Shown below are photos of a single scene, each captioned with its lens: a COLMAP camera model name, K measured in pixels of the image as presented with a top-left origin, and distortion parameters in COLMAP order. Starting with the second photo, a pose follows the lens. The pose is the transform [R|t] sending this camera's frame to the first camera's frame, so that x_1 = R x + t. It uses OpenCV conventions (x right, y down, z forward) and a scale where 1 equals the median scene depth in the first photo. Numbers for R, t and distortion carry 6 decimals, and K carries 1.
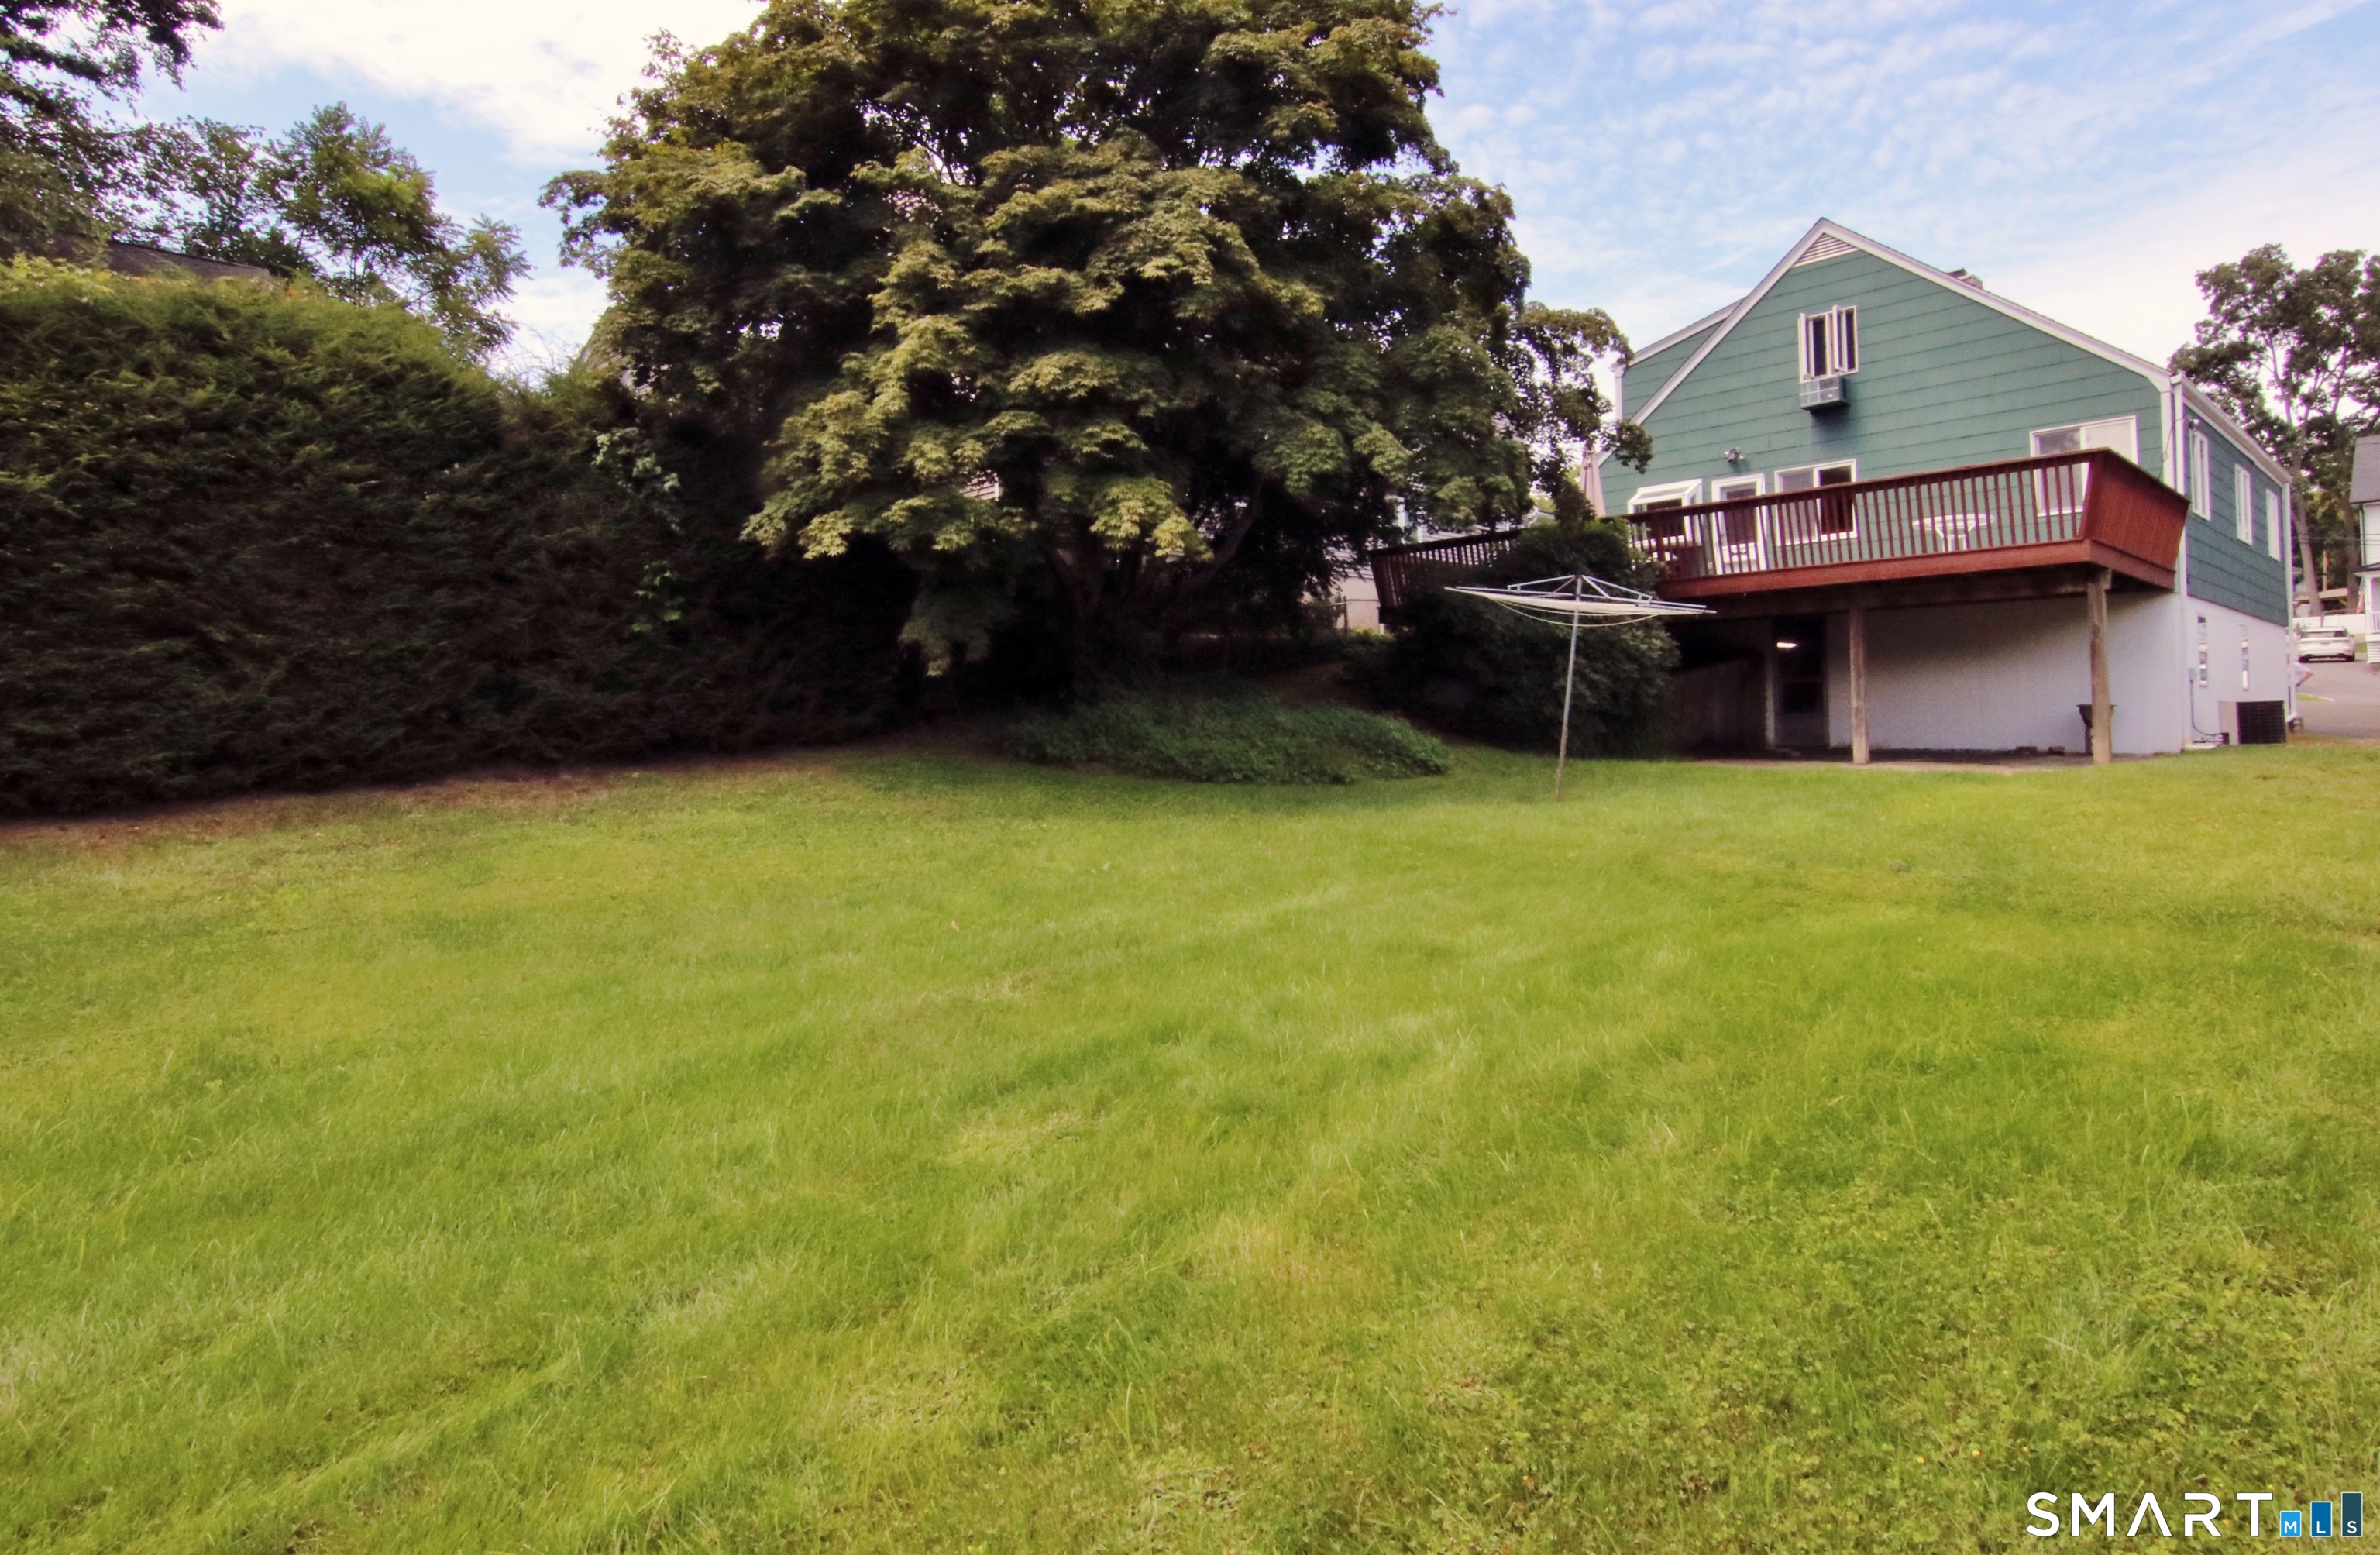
lens RADIAL K [[1284.4, 0, 1186.5], [0, 1284.4, 685.4], [0, 0, 1]] dist [-0.000703, 0.002917]
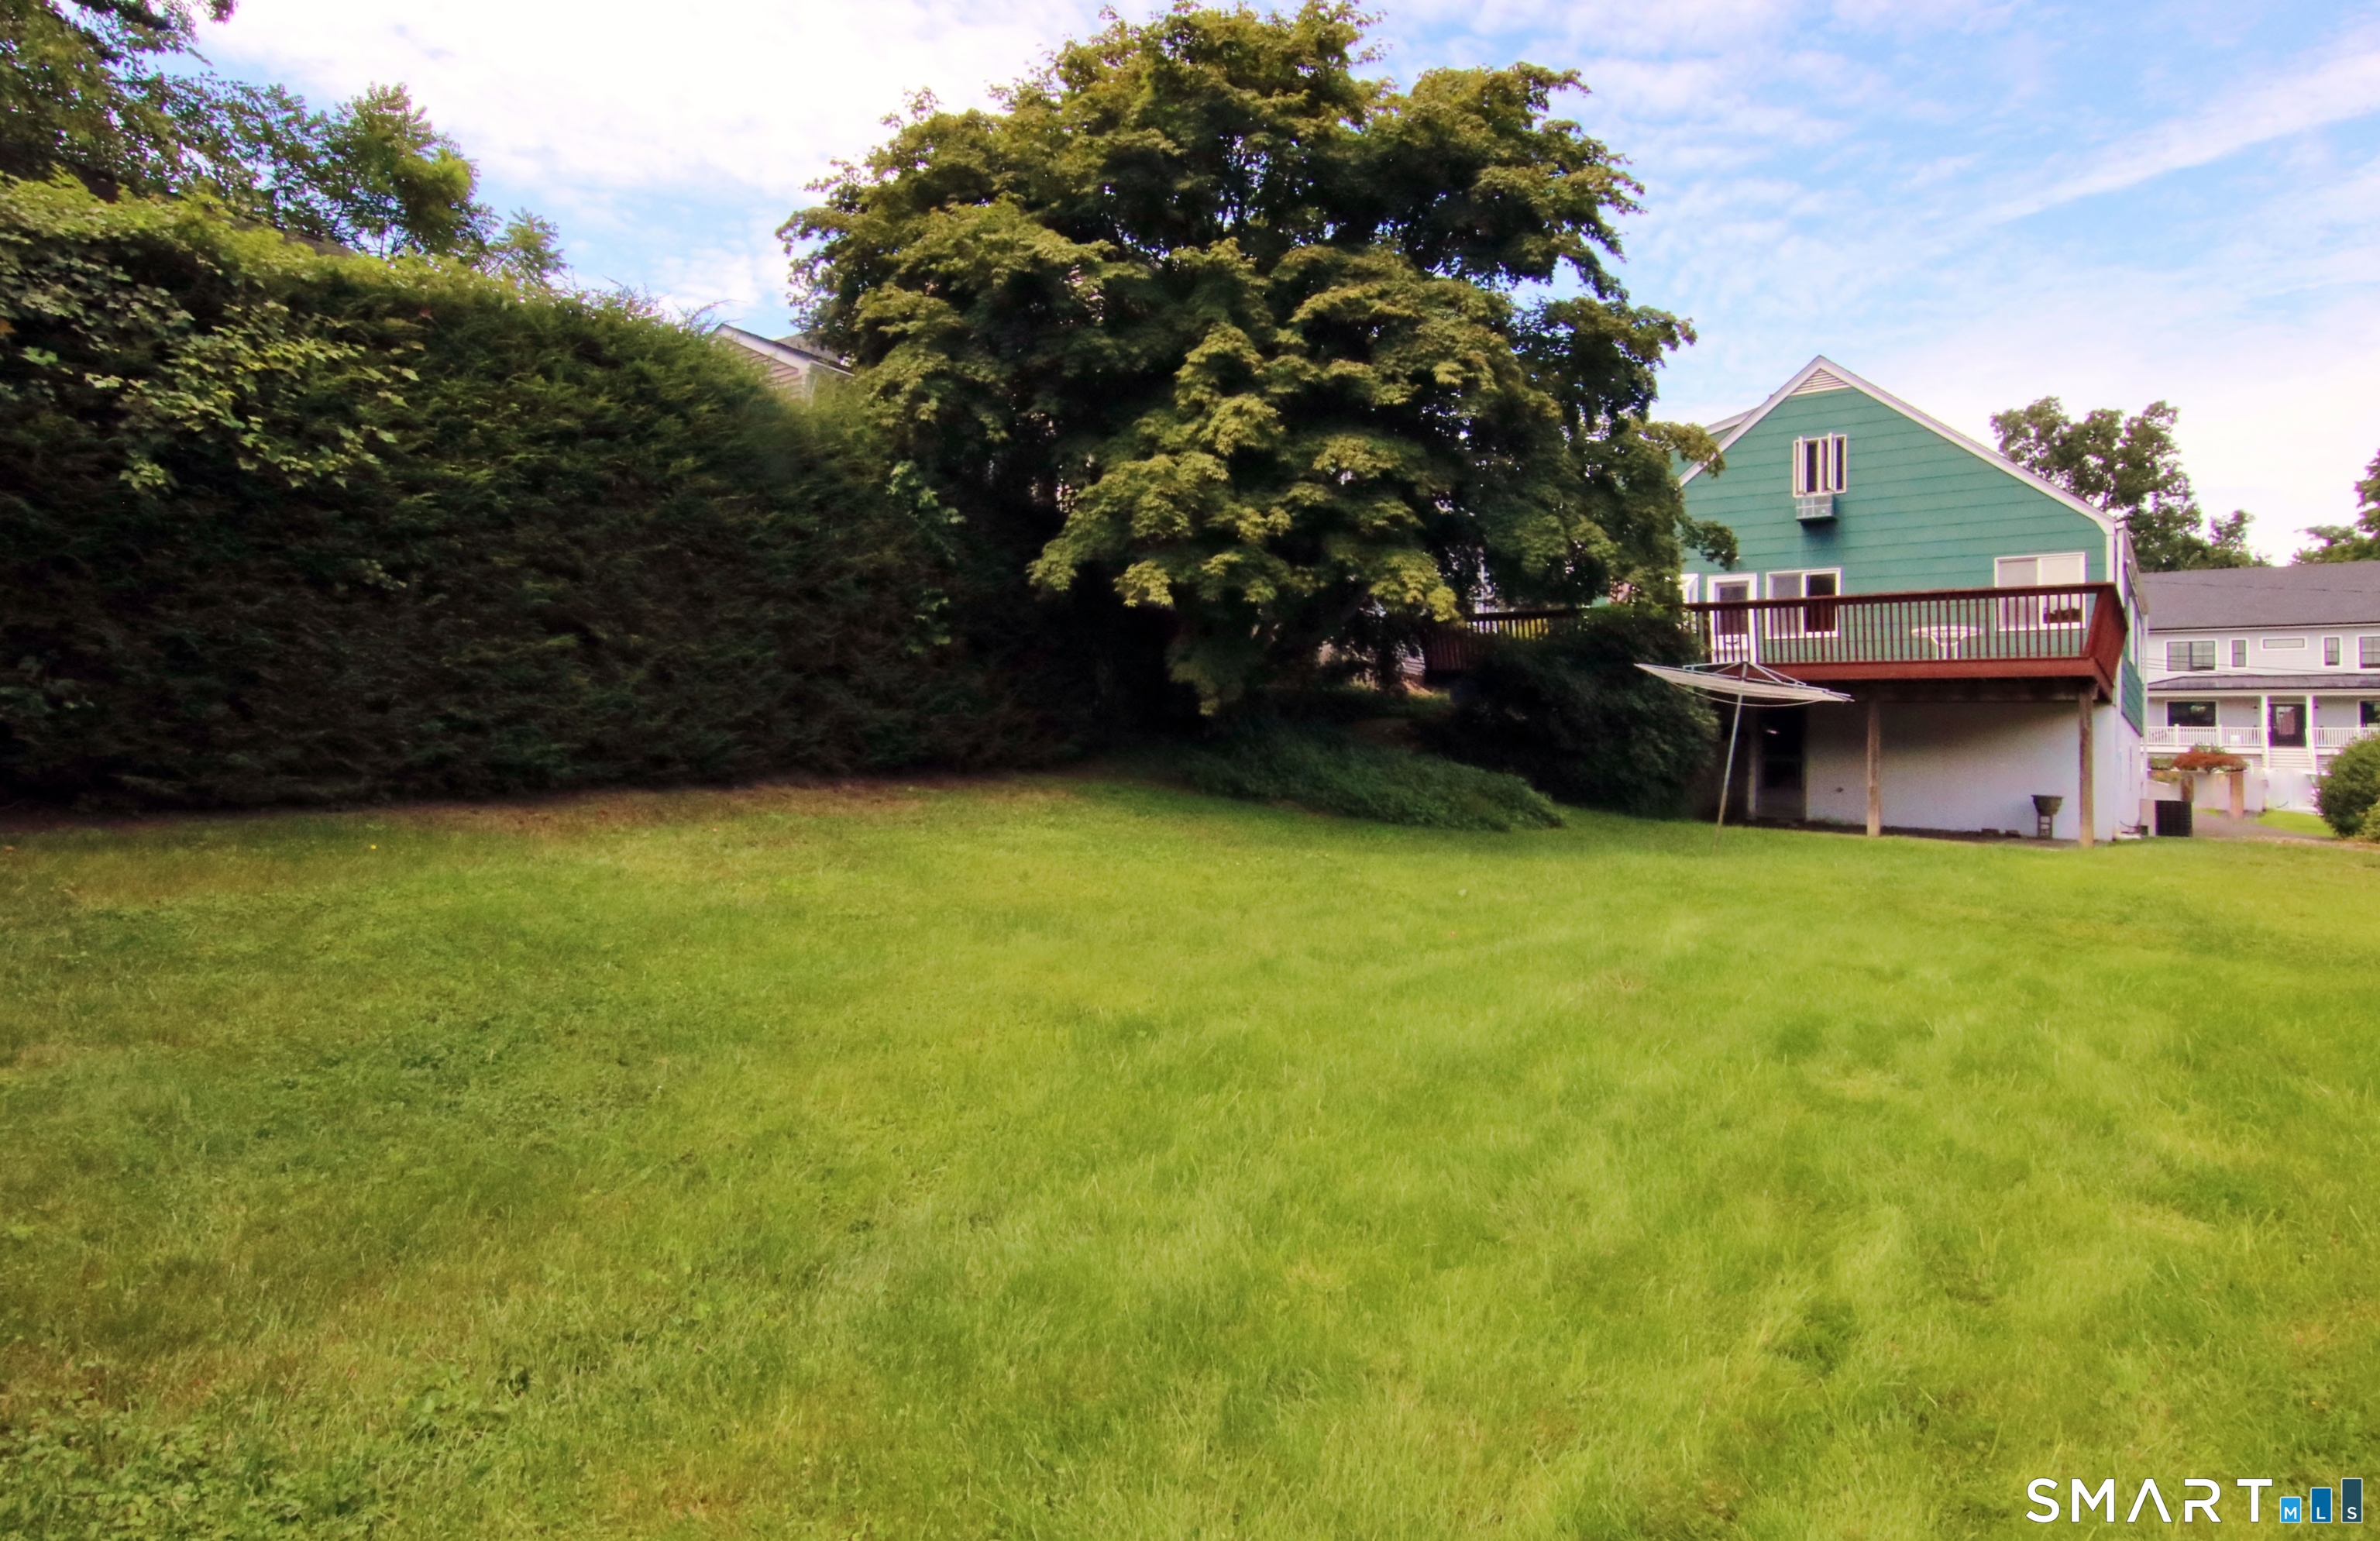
lens RADIAL K [[1277.5, 0, 1187.5], [0, 1277.5, 682.4], [0, 0, 1]] dist [0.000839, -0.001971]
pose [[0.988876, 0.066515, 0.133042, -0.283834], [-0.061741, 0.997303, -0.039693, 0.008217], [-0.135323, 0.031037, 0.990315, -0.059453]]
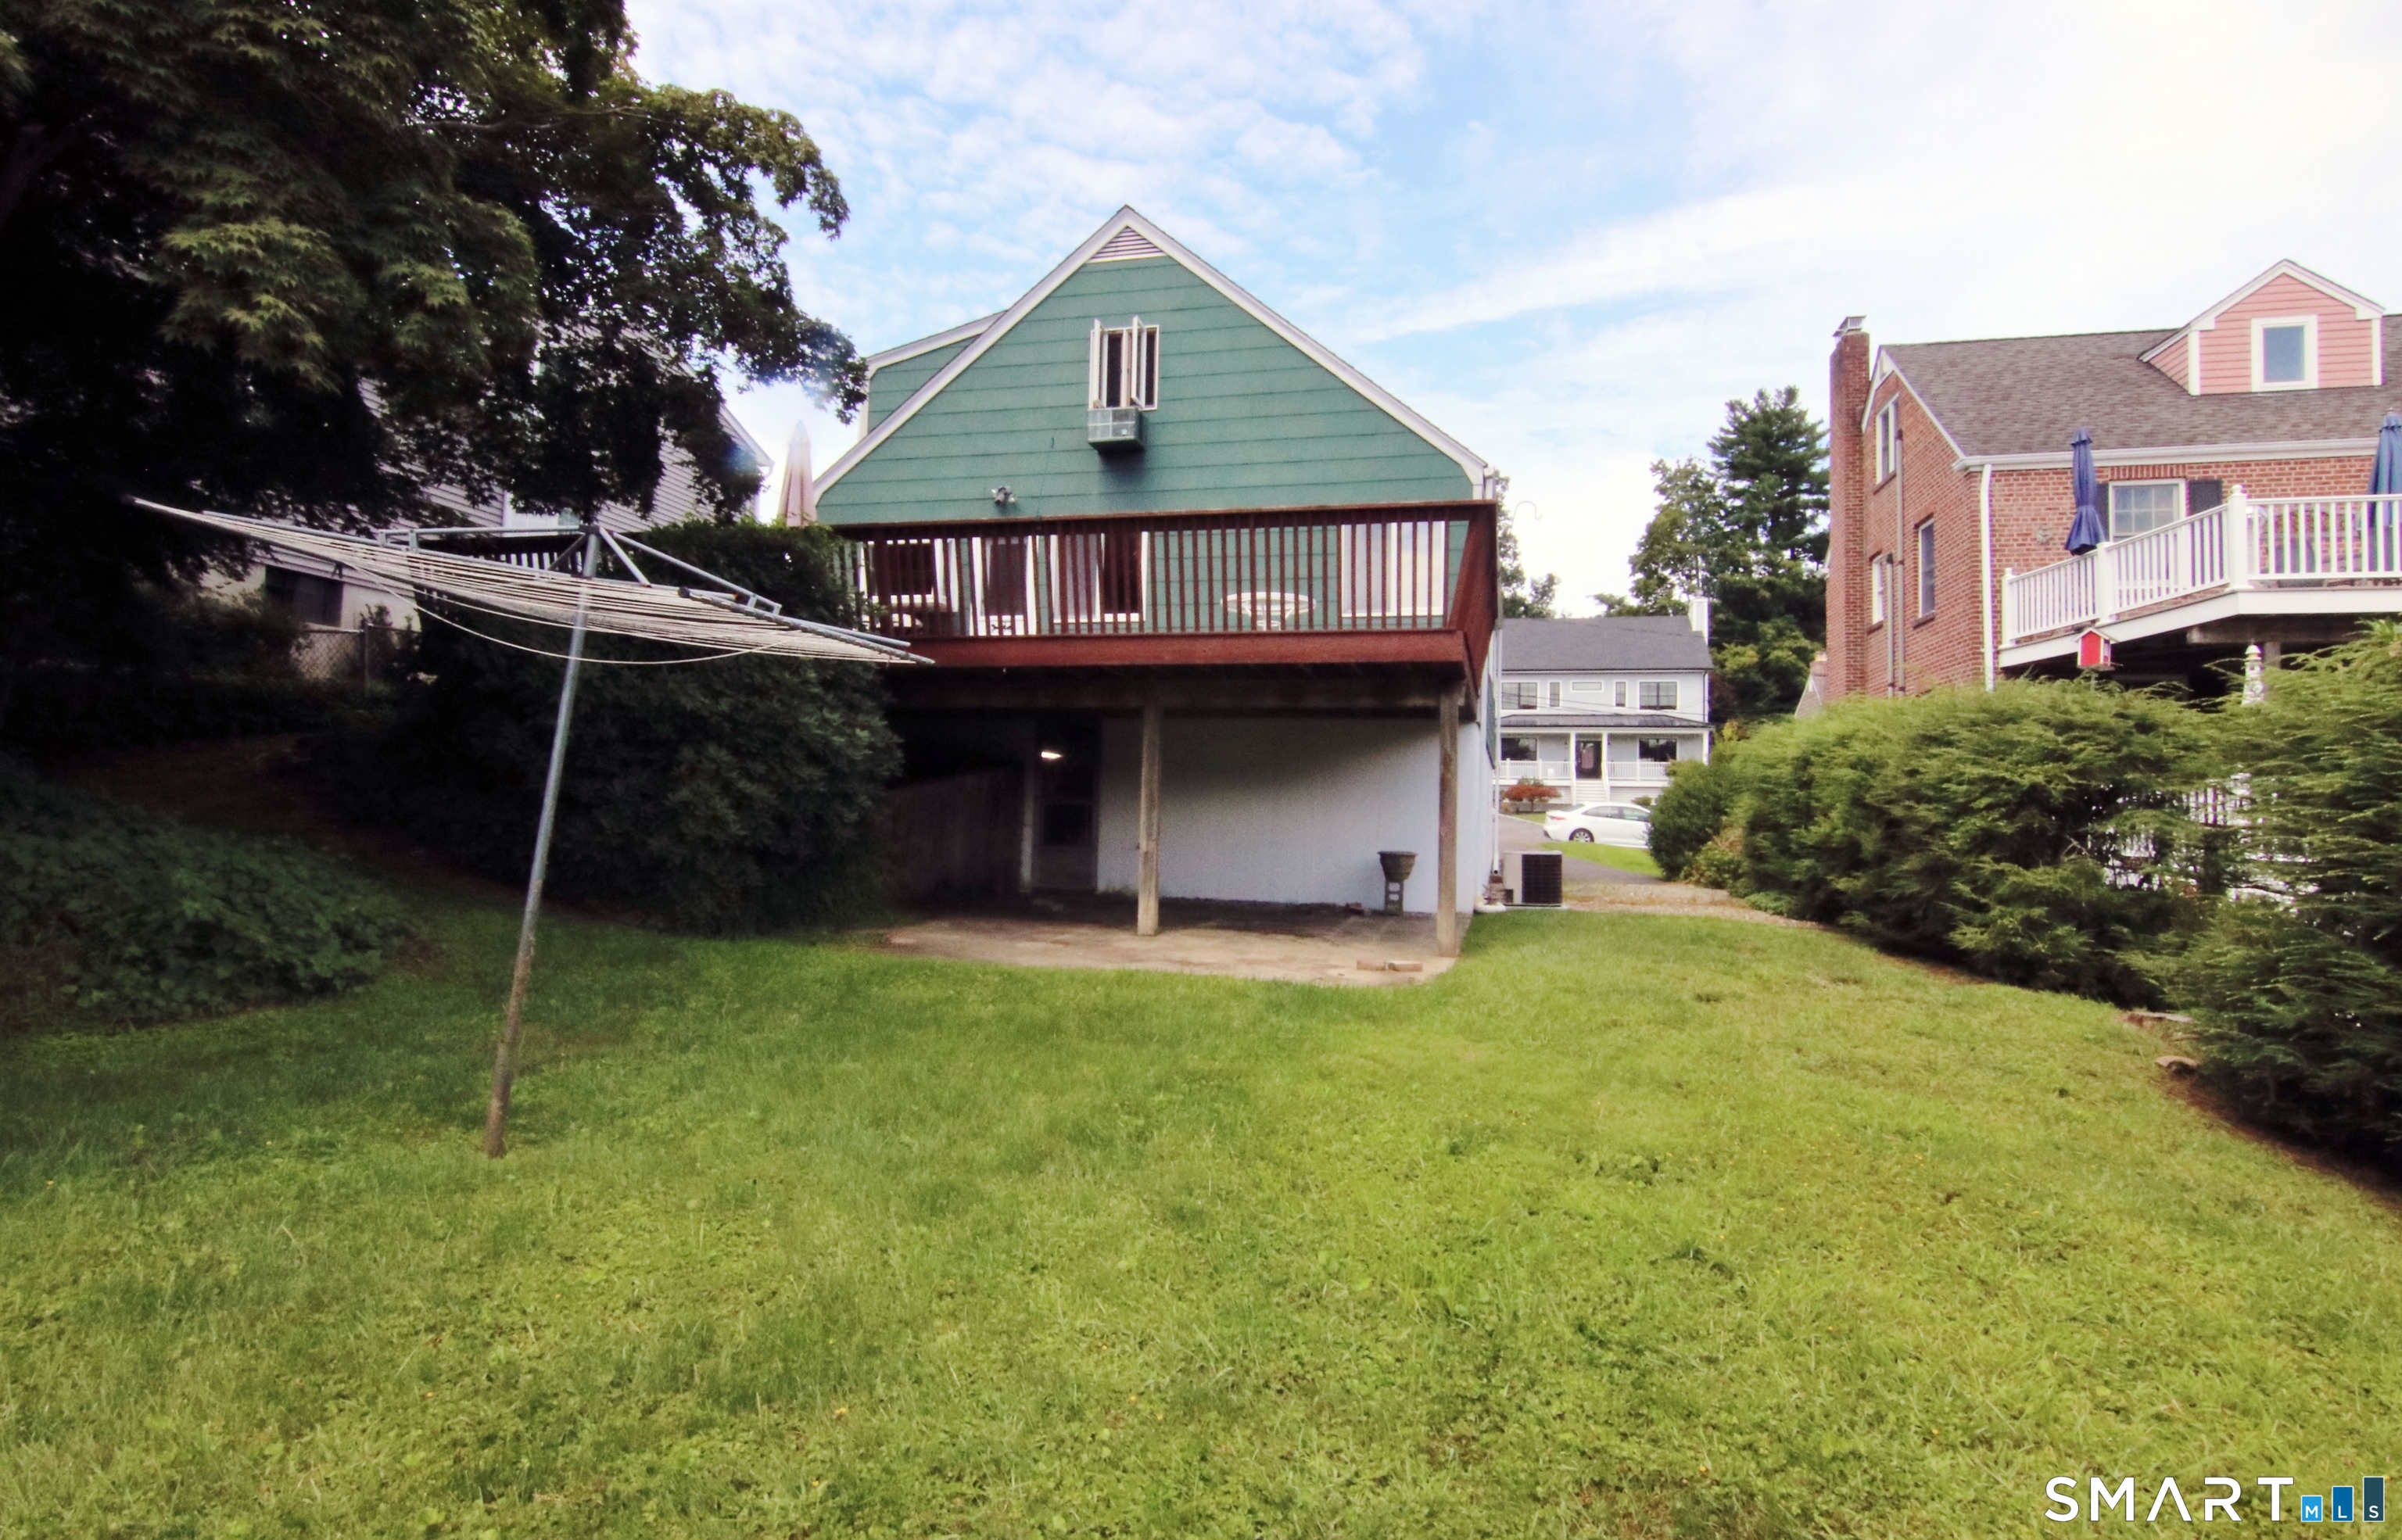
lens RADIAL K [[1273.2, 0, 1196.3], [0, 1273.2, 730.9], [0, 0, 1]] dist [-0.000244, -0.000111]
pose [[0.843778, 0.076279, 0.531244, 0.214439], [-0.055542, 0.996944, -0.054928, -0.013028], [-0.533811, 0.016841, 0.845436, 0.489763]]
